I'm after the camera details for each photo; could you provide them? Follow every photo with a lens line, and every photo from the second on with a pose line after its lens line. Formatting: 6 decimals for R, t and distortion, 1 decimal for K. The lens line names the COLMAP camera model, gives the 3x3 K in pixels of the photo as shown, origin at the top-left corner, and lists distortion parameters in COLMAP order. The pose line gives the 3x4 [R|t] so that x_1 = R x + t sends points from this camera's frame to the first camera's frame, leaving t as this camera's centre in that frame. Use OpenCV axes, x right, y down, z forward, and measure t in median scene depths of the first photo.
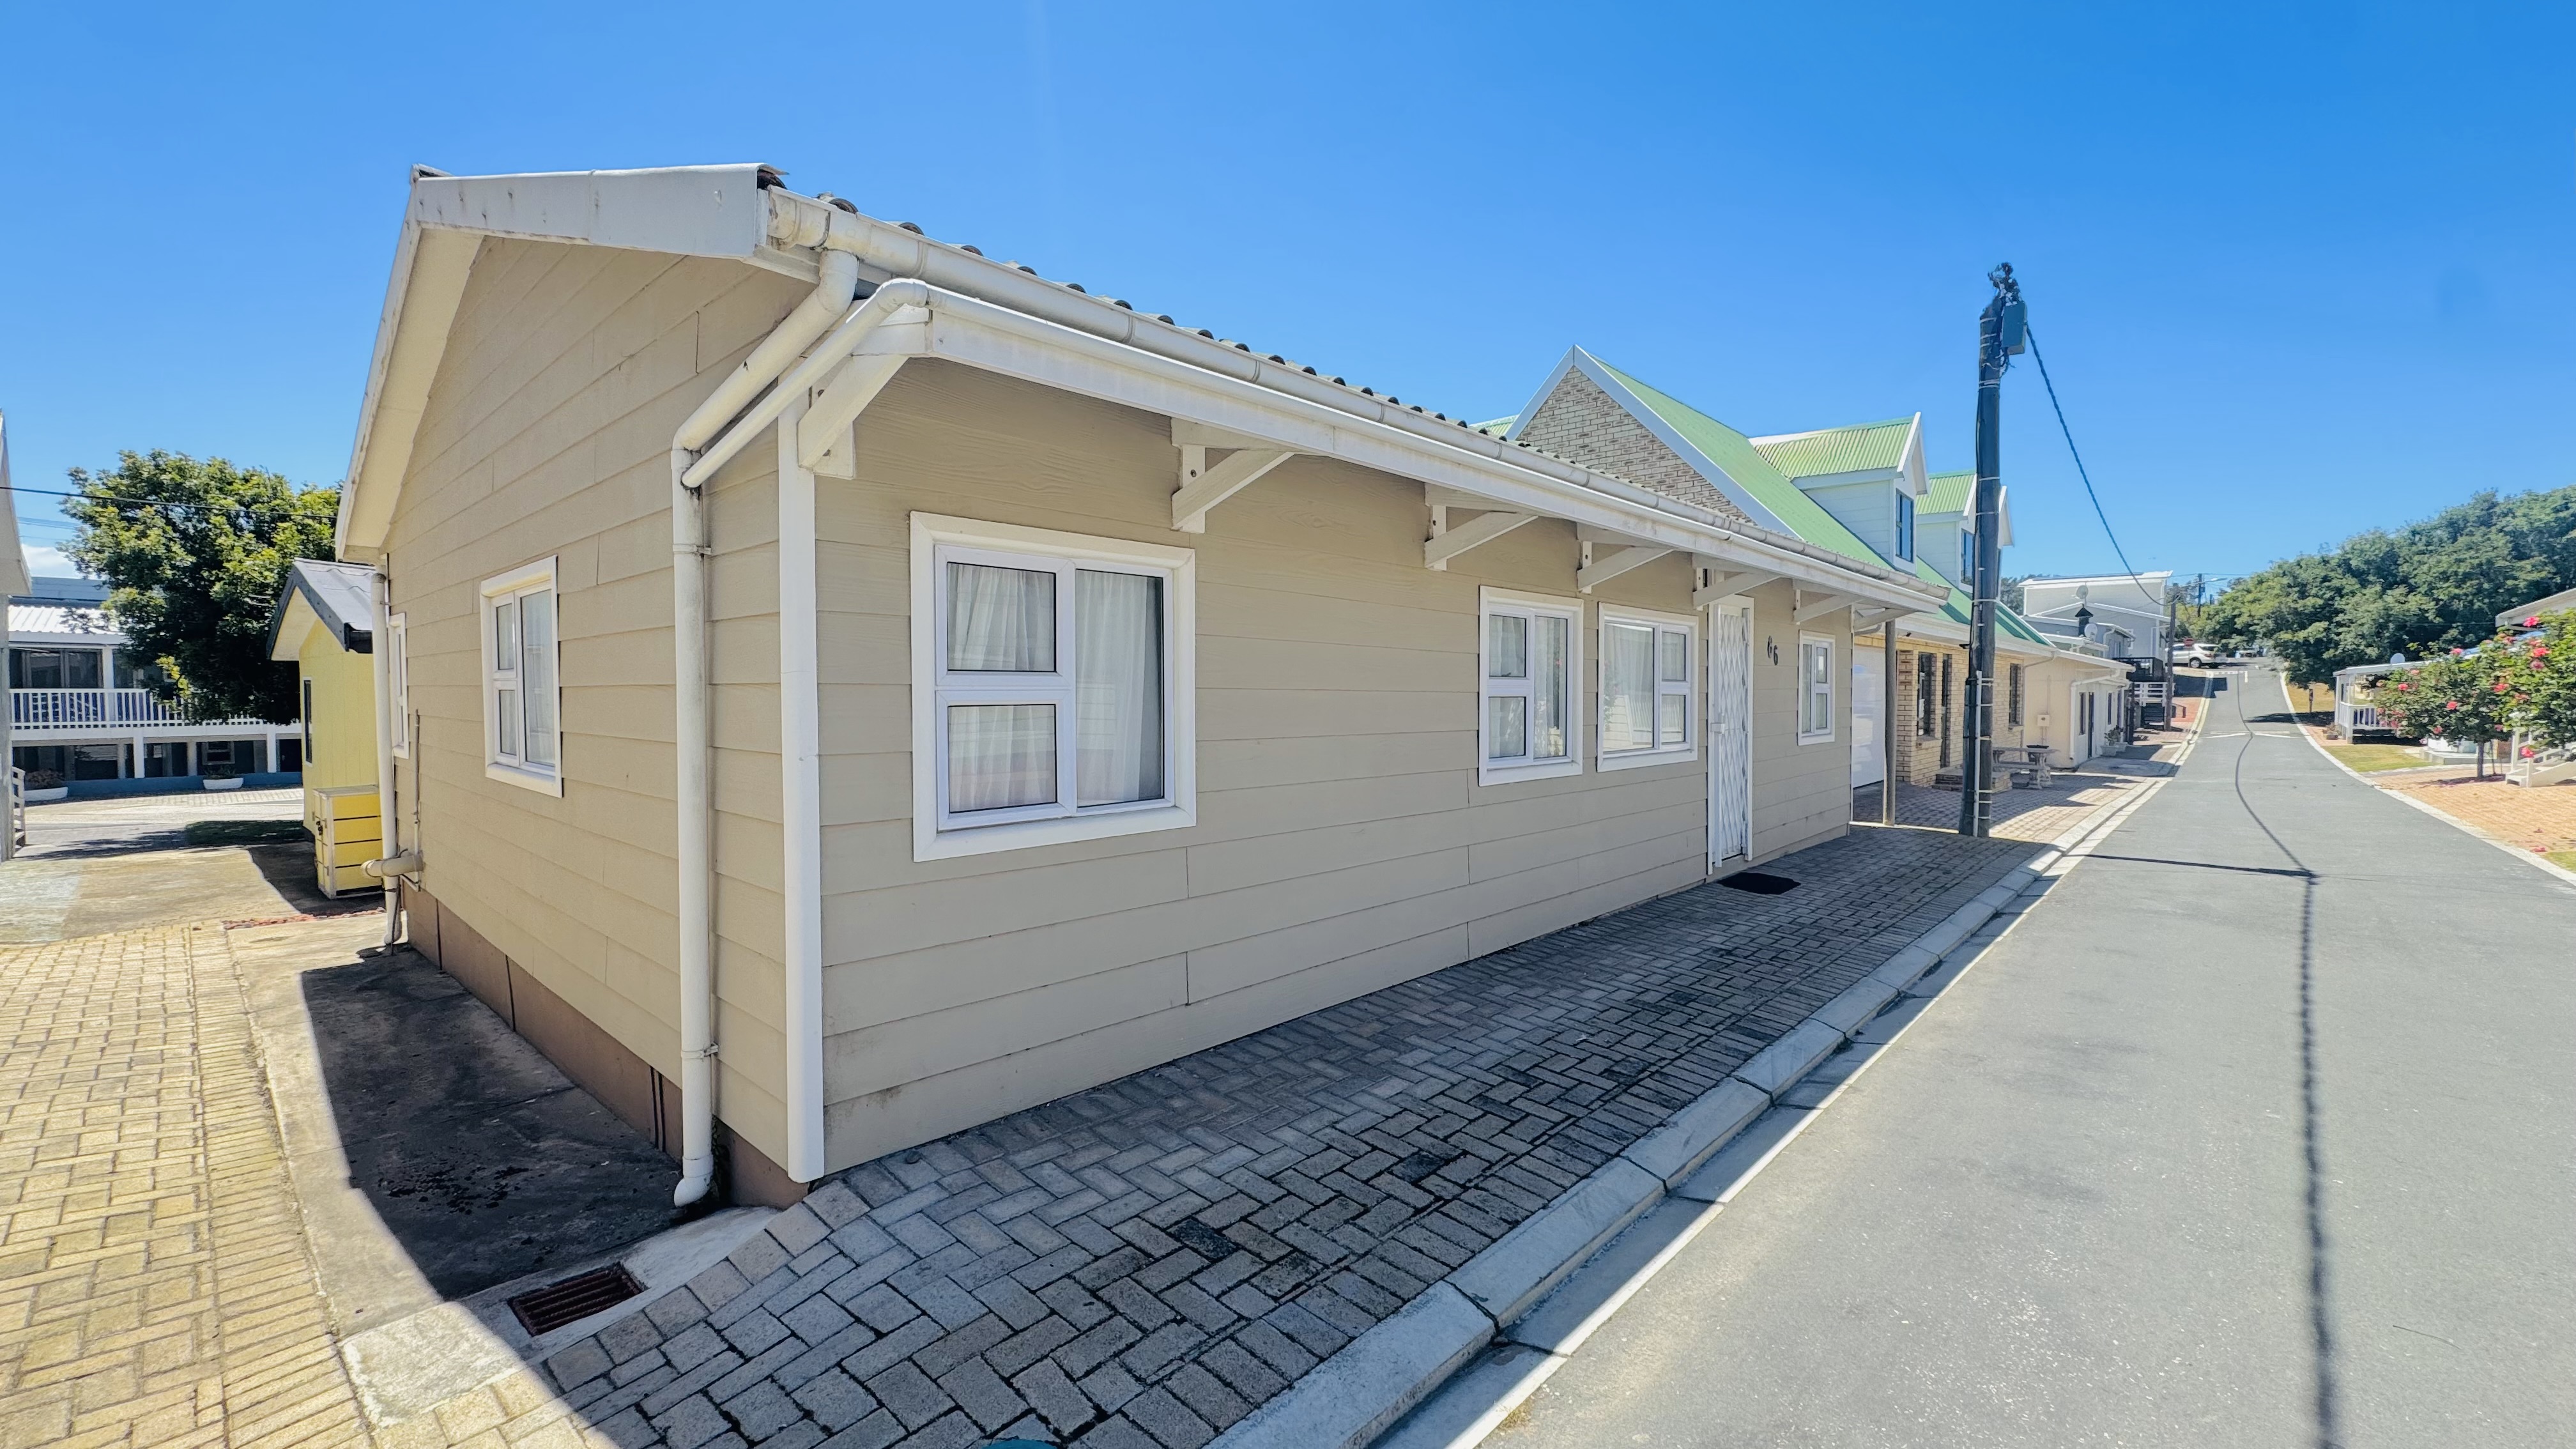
lens RADIAL K [[1025.8, 0, 1284.9], [0, 1025.8, 727.1], [0, 0, 1]] dist [-0.002668, 0.000649]
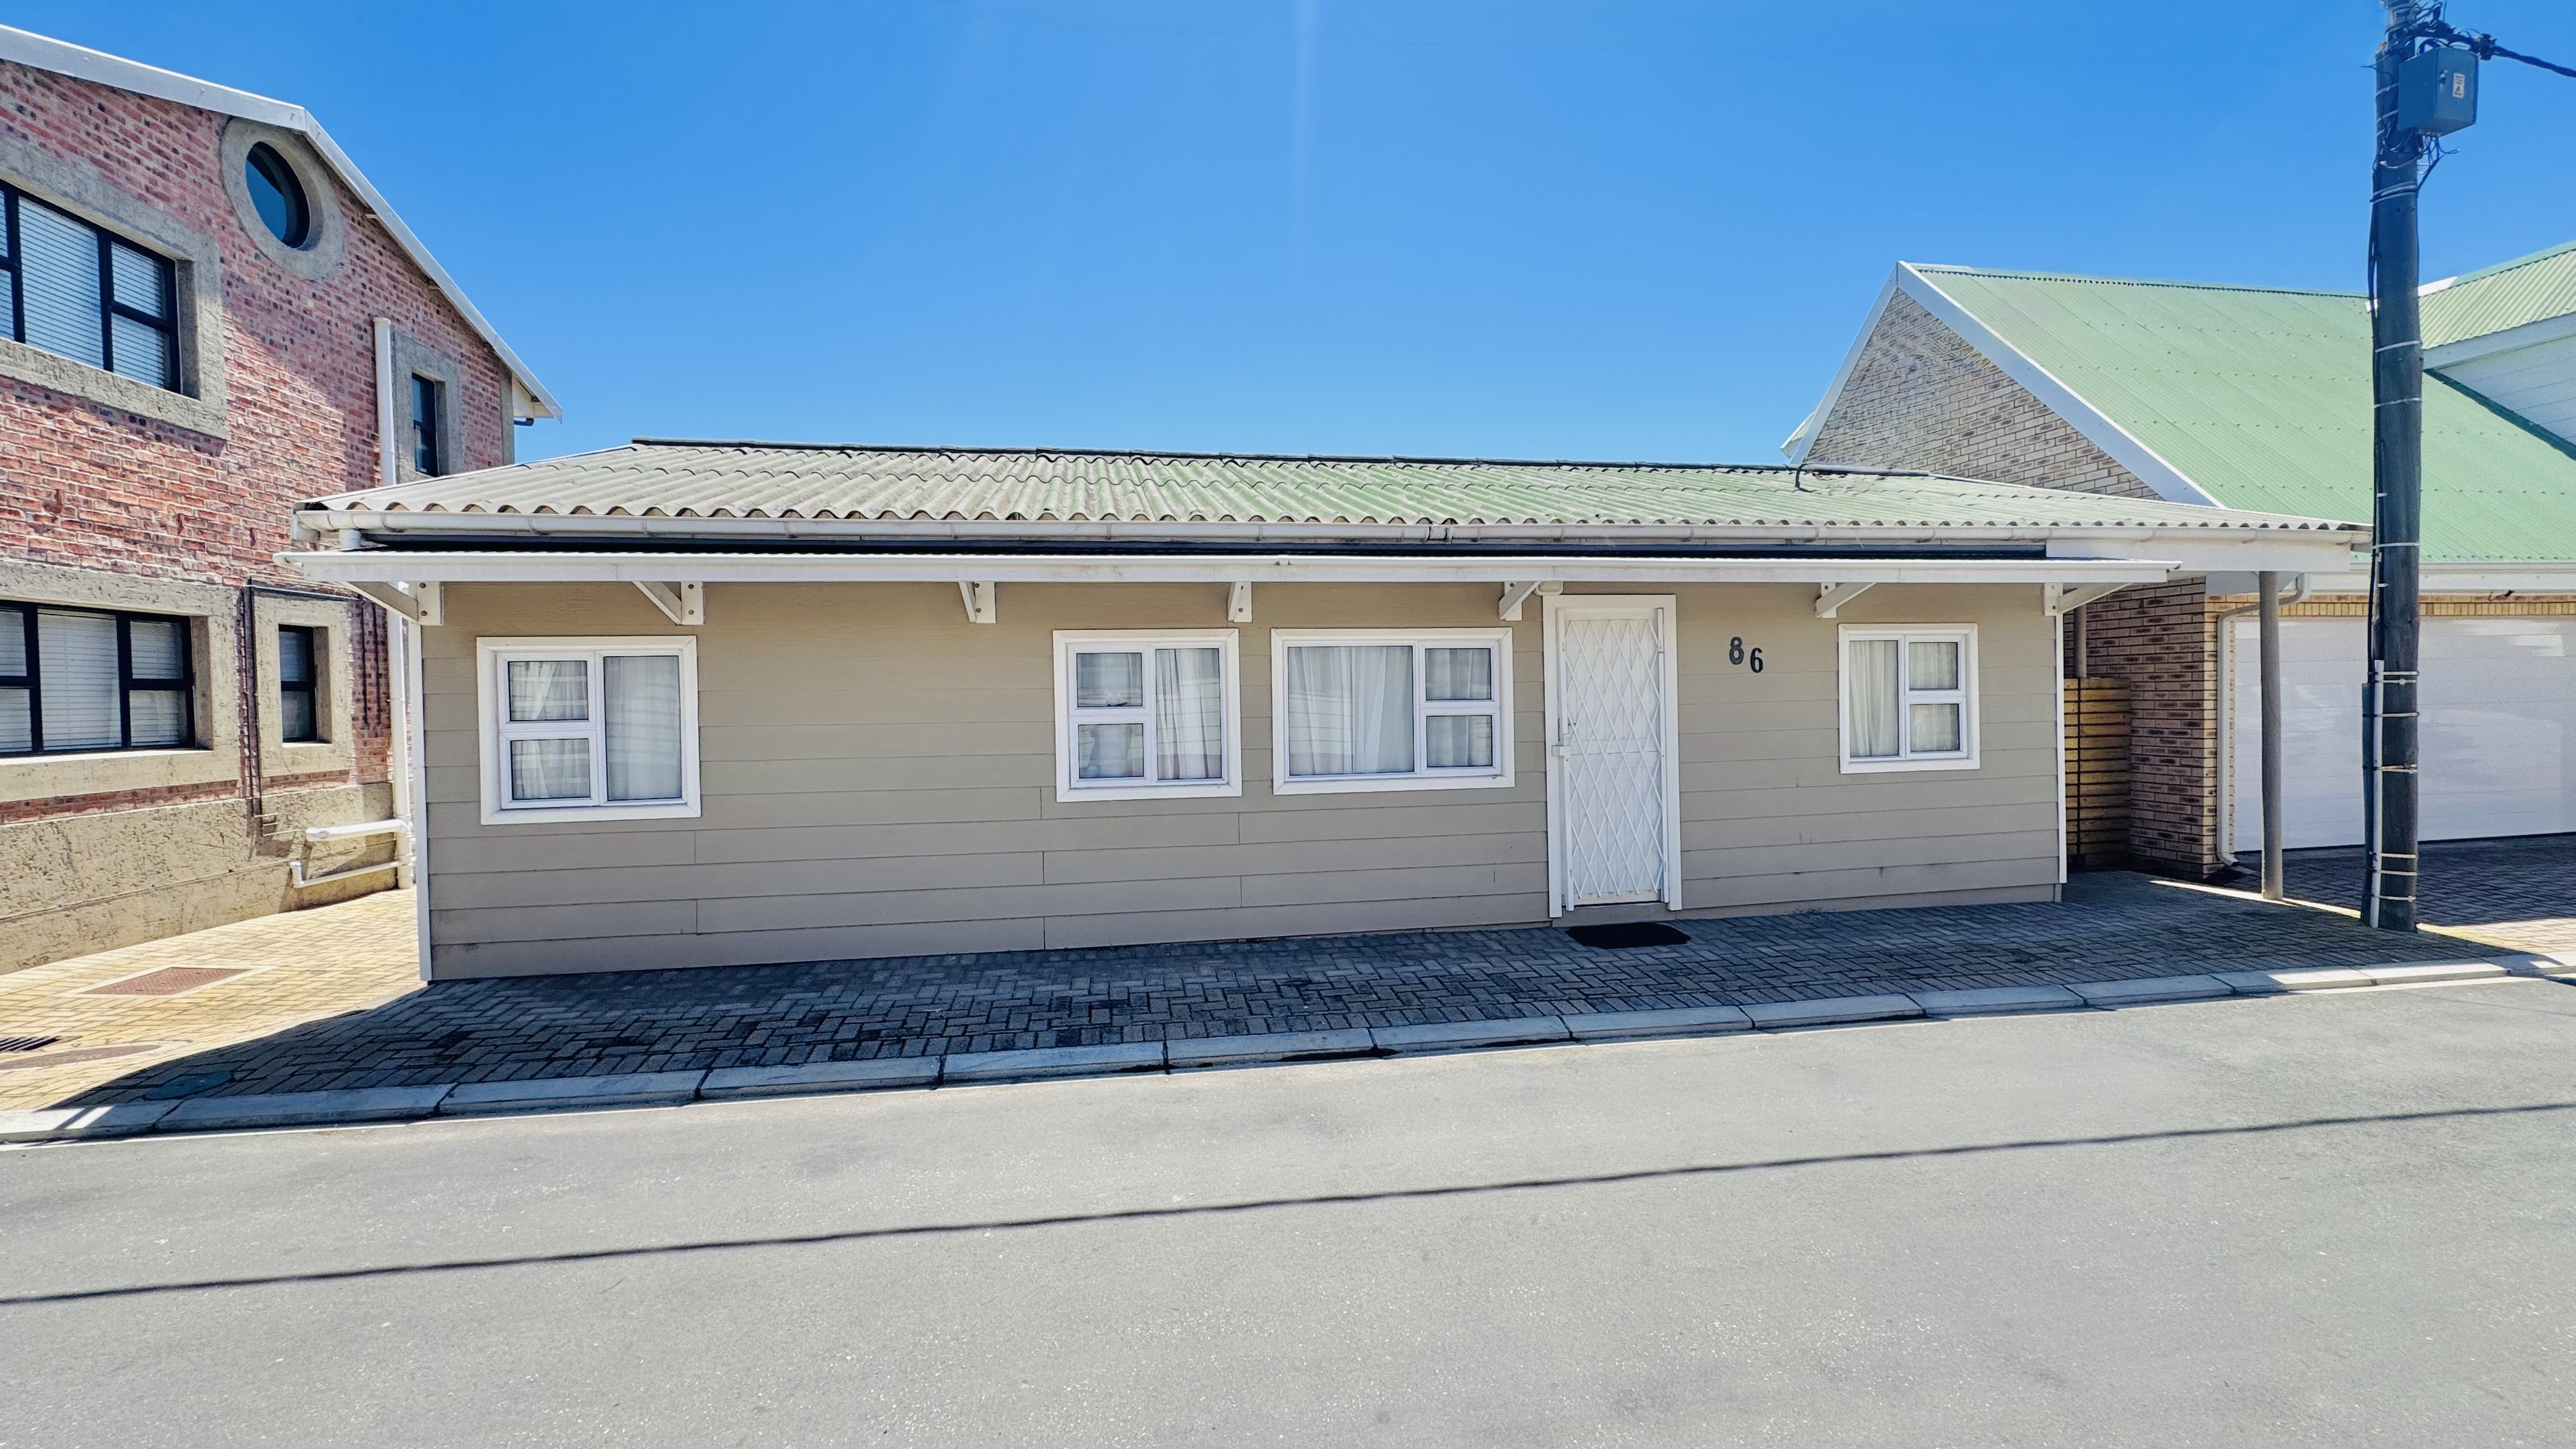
lens RADIAL K [[1025.8, 0, 1290.4], [0, 1025.8, 725.2], [0, 0, 1]] dist [-0.002668, 0.000649]
pose [[0.796008, -0.001775, -0.605283, 1.693313], [-0.001056, 0.999990, -0.004321, -0.037548], [0.605285, 0.004079, 0.795999, 0.353601]]
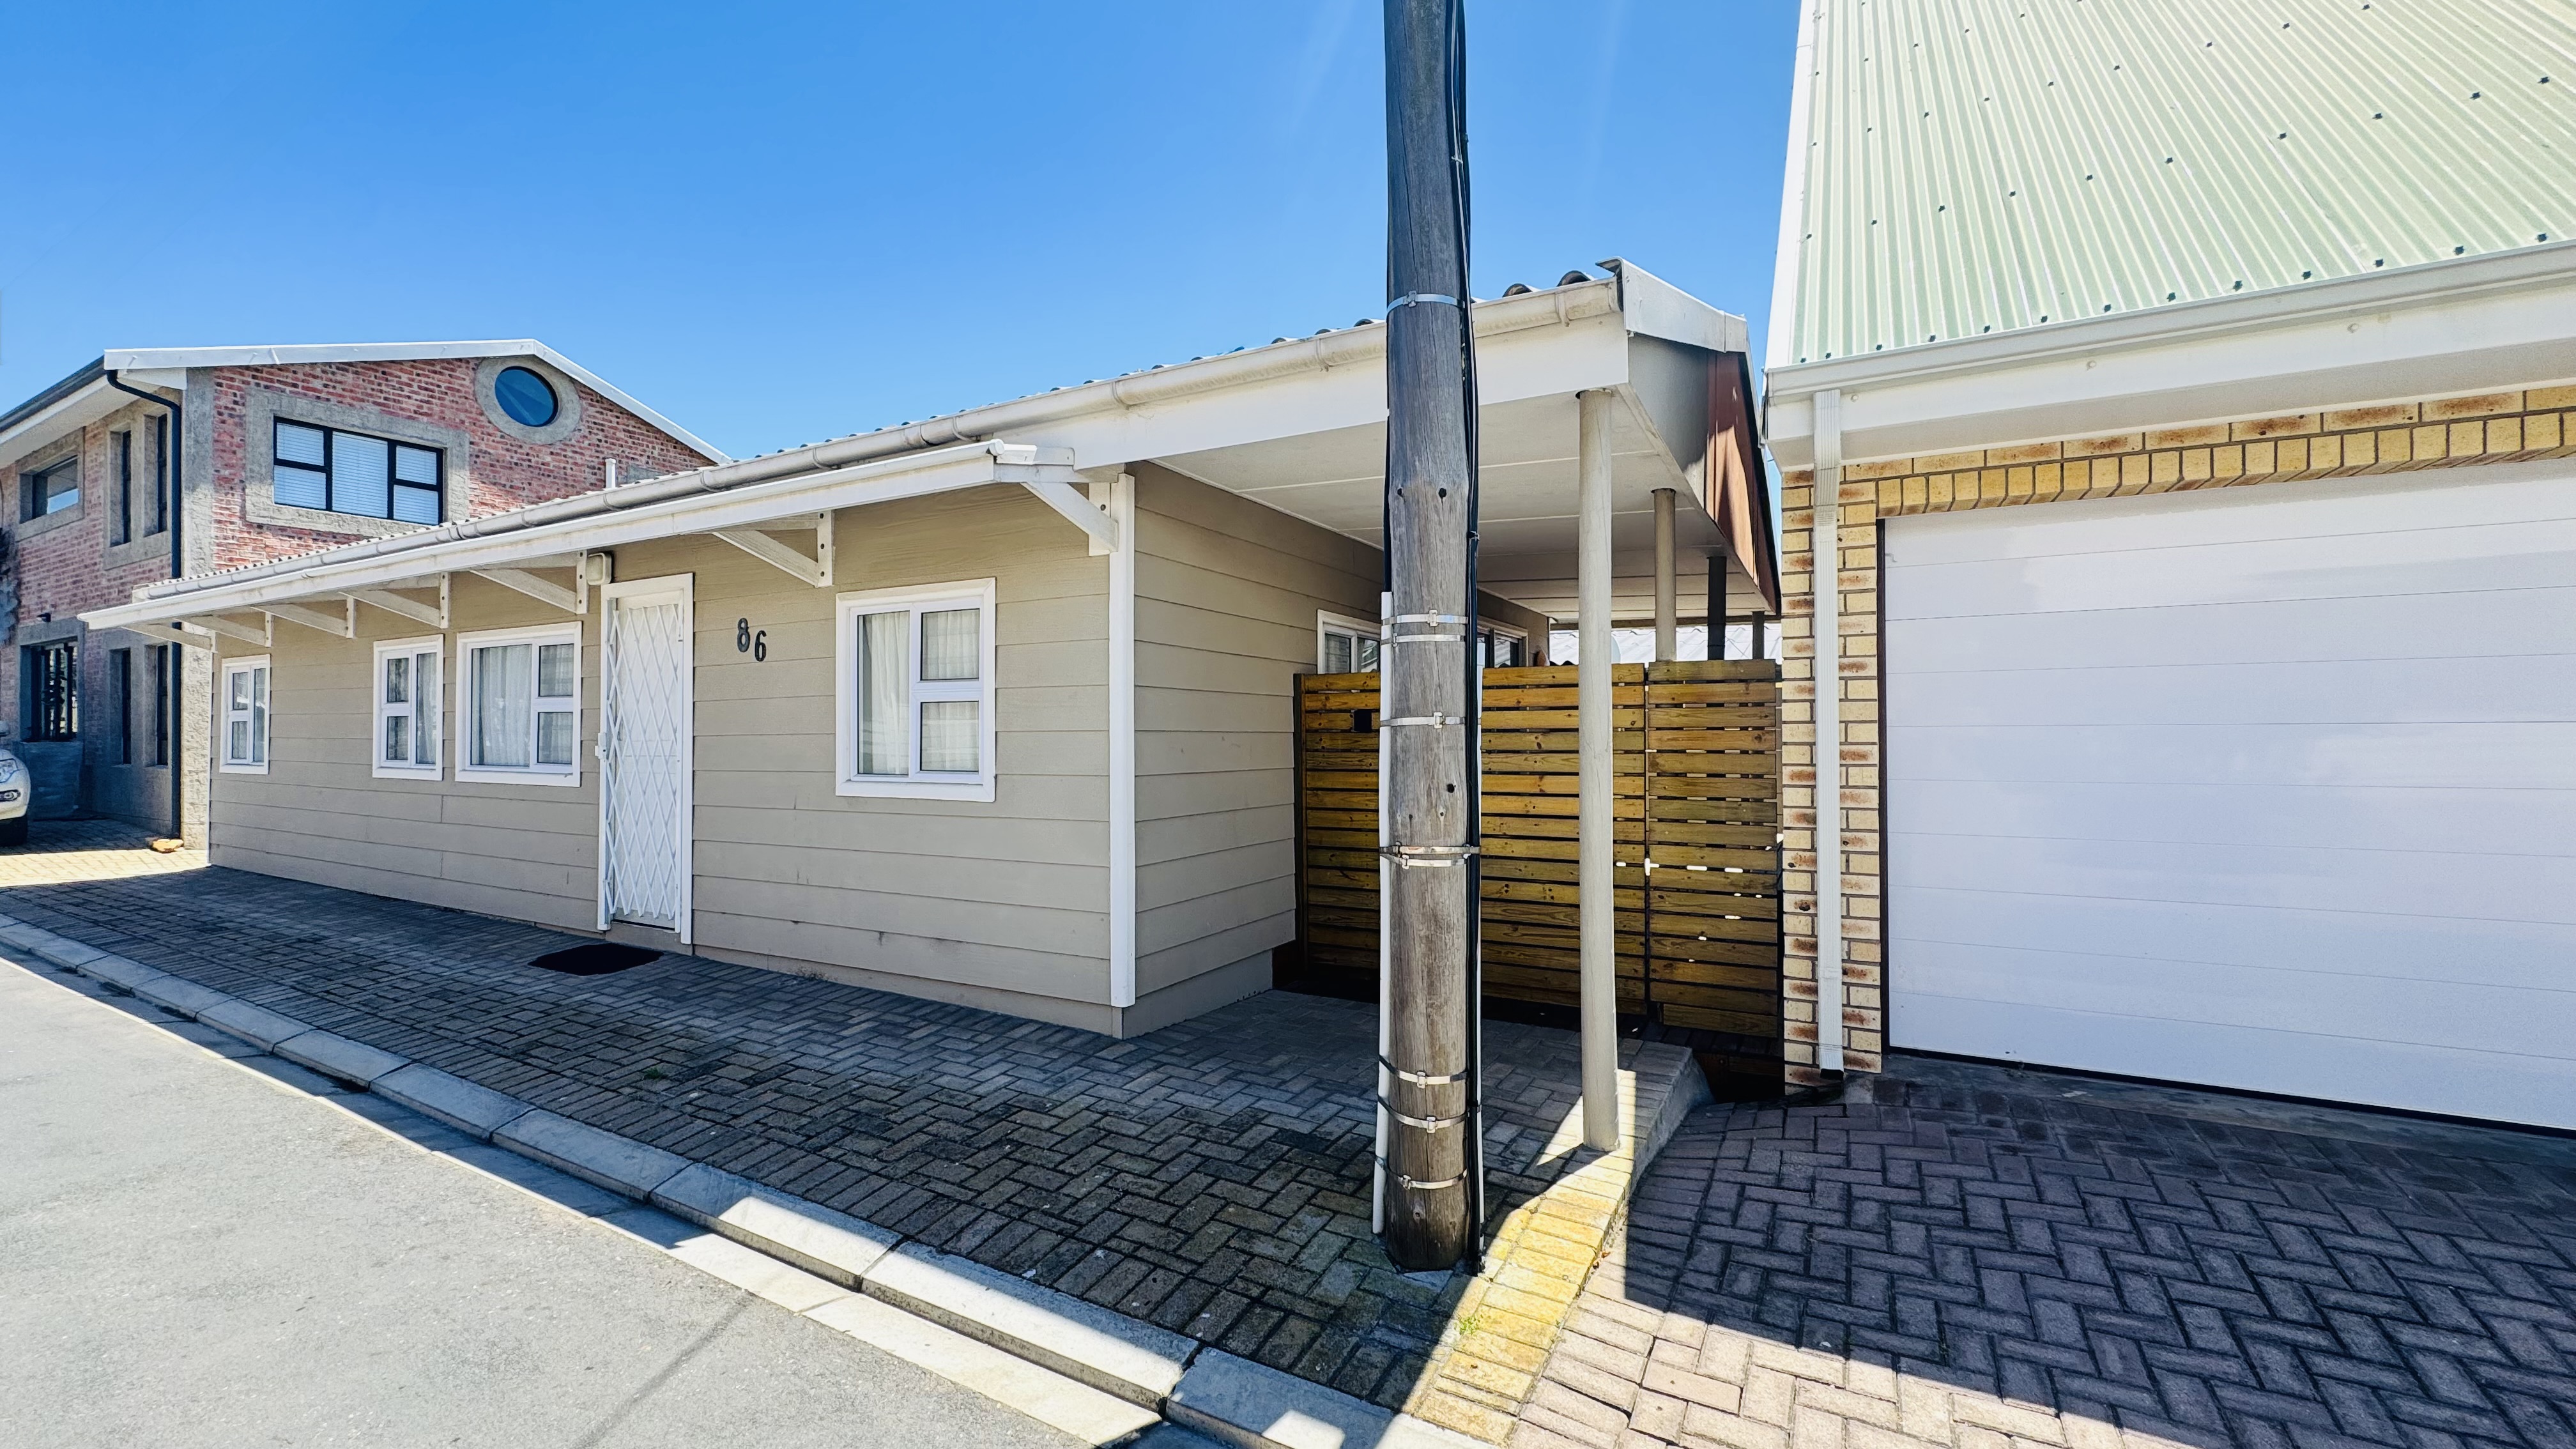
lens RADIAL K [[1025.8, 0, 1290.0], [0, 1025.8, 725.0], [0, 0, 1]] dist [-0.002668, 0.000649]
pose [[0.238704, -0.006756, -0.971069, 2.963718], [-0.029656, 0.999459, -0.014243, -0.052850], [0.970639, 0.032198, 0.238375, 2.940199]]
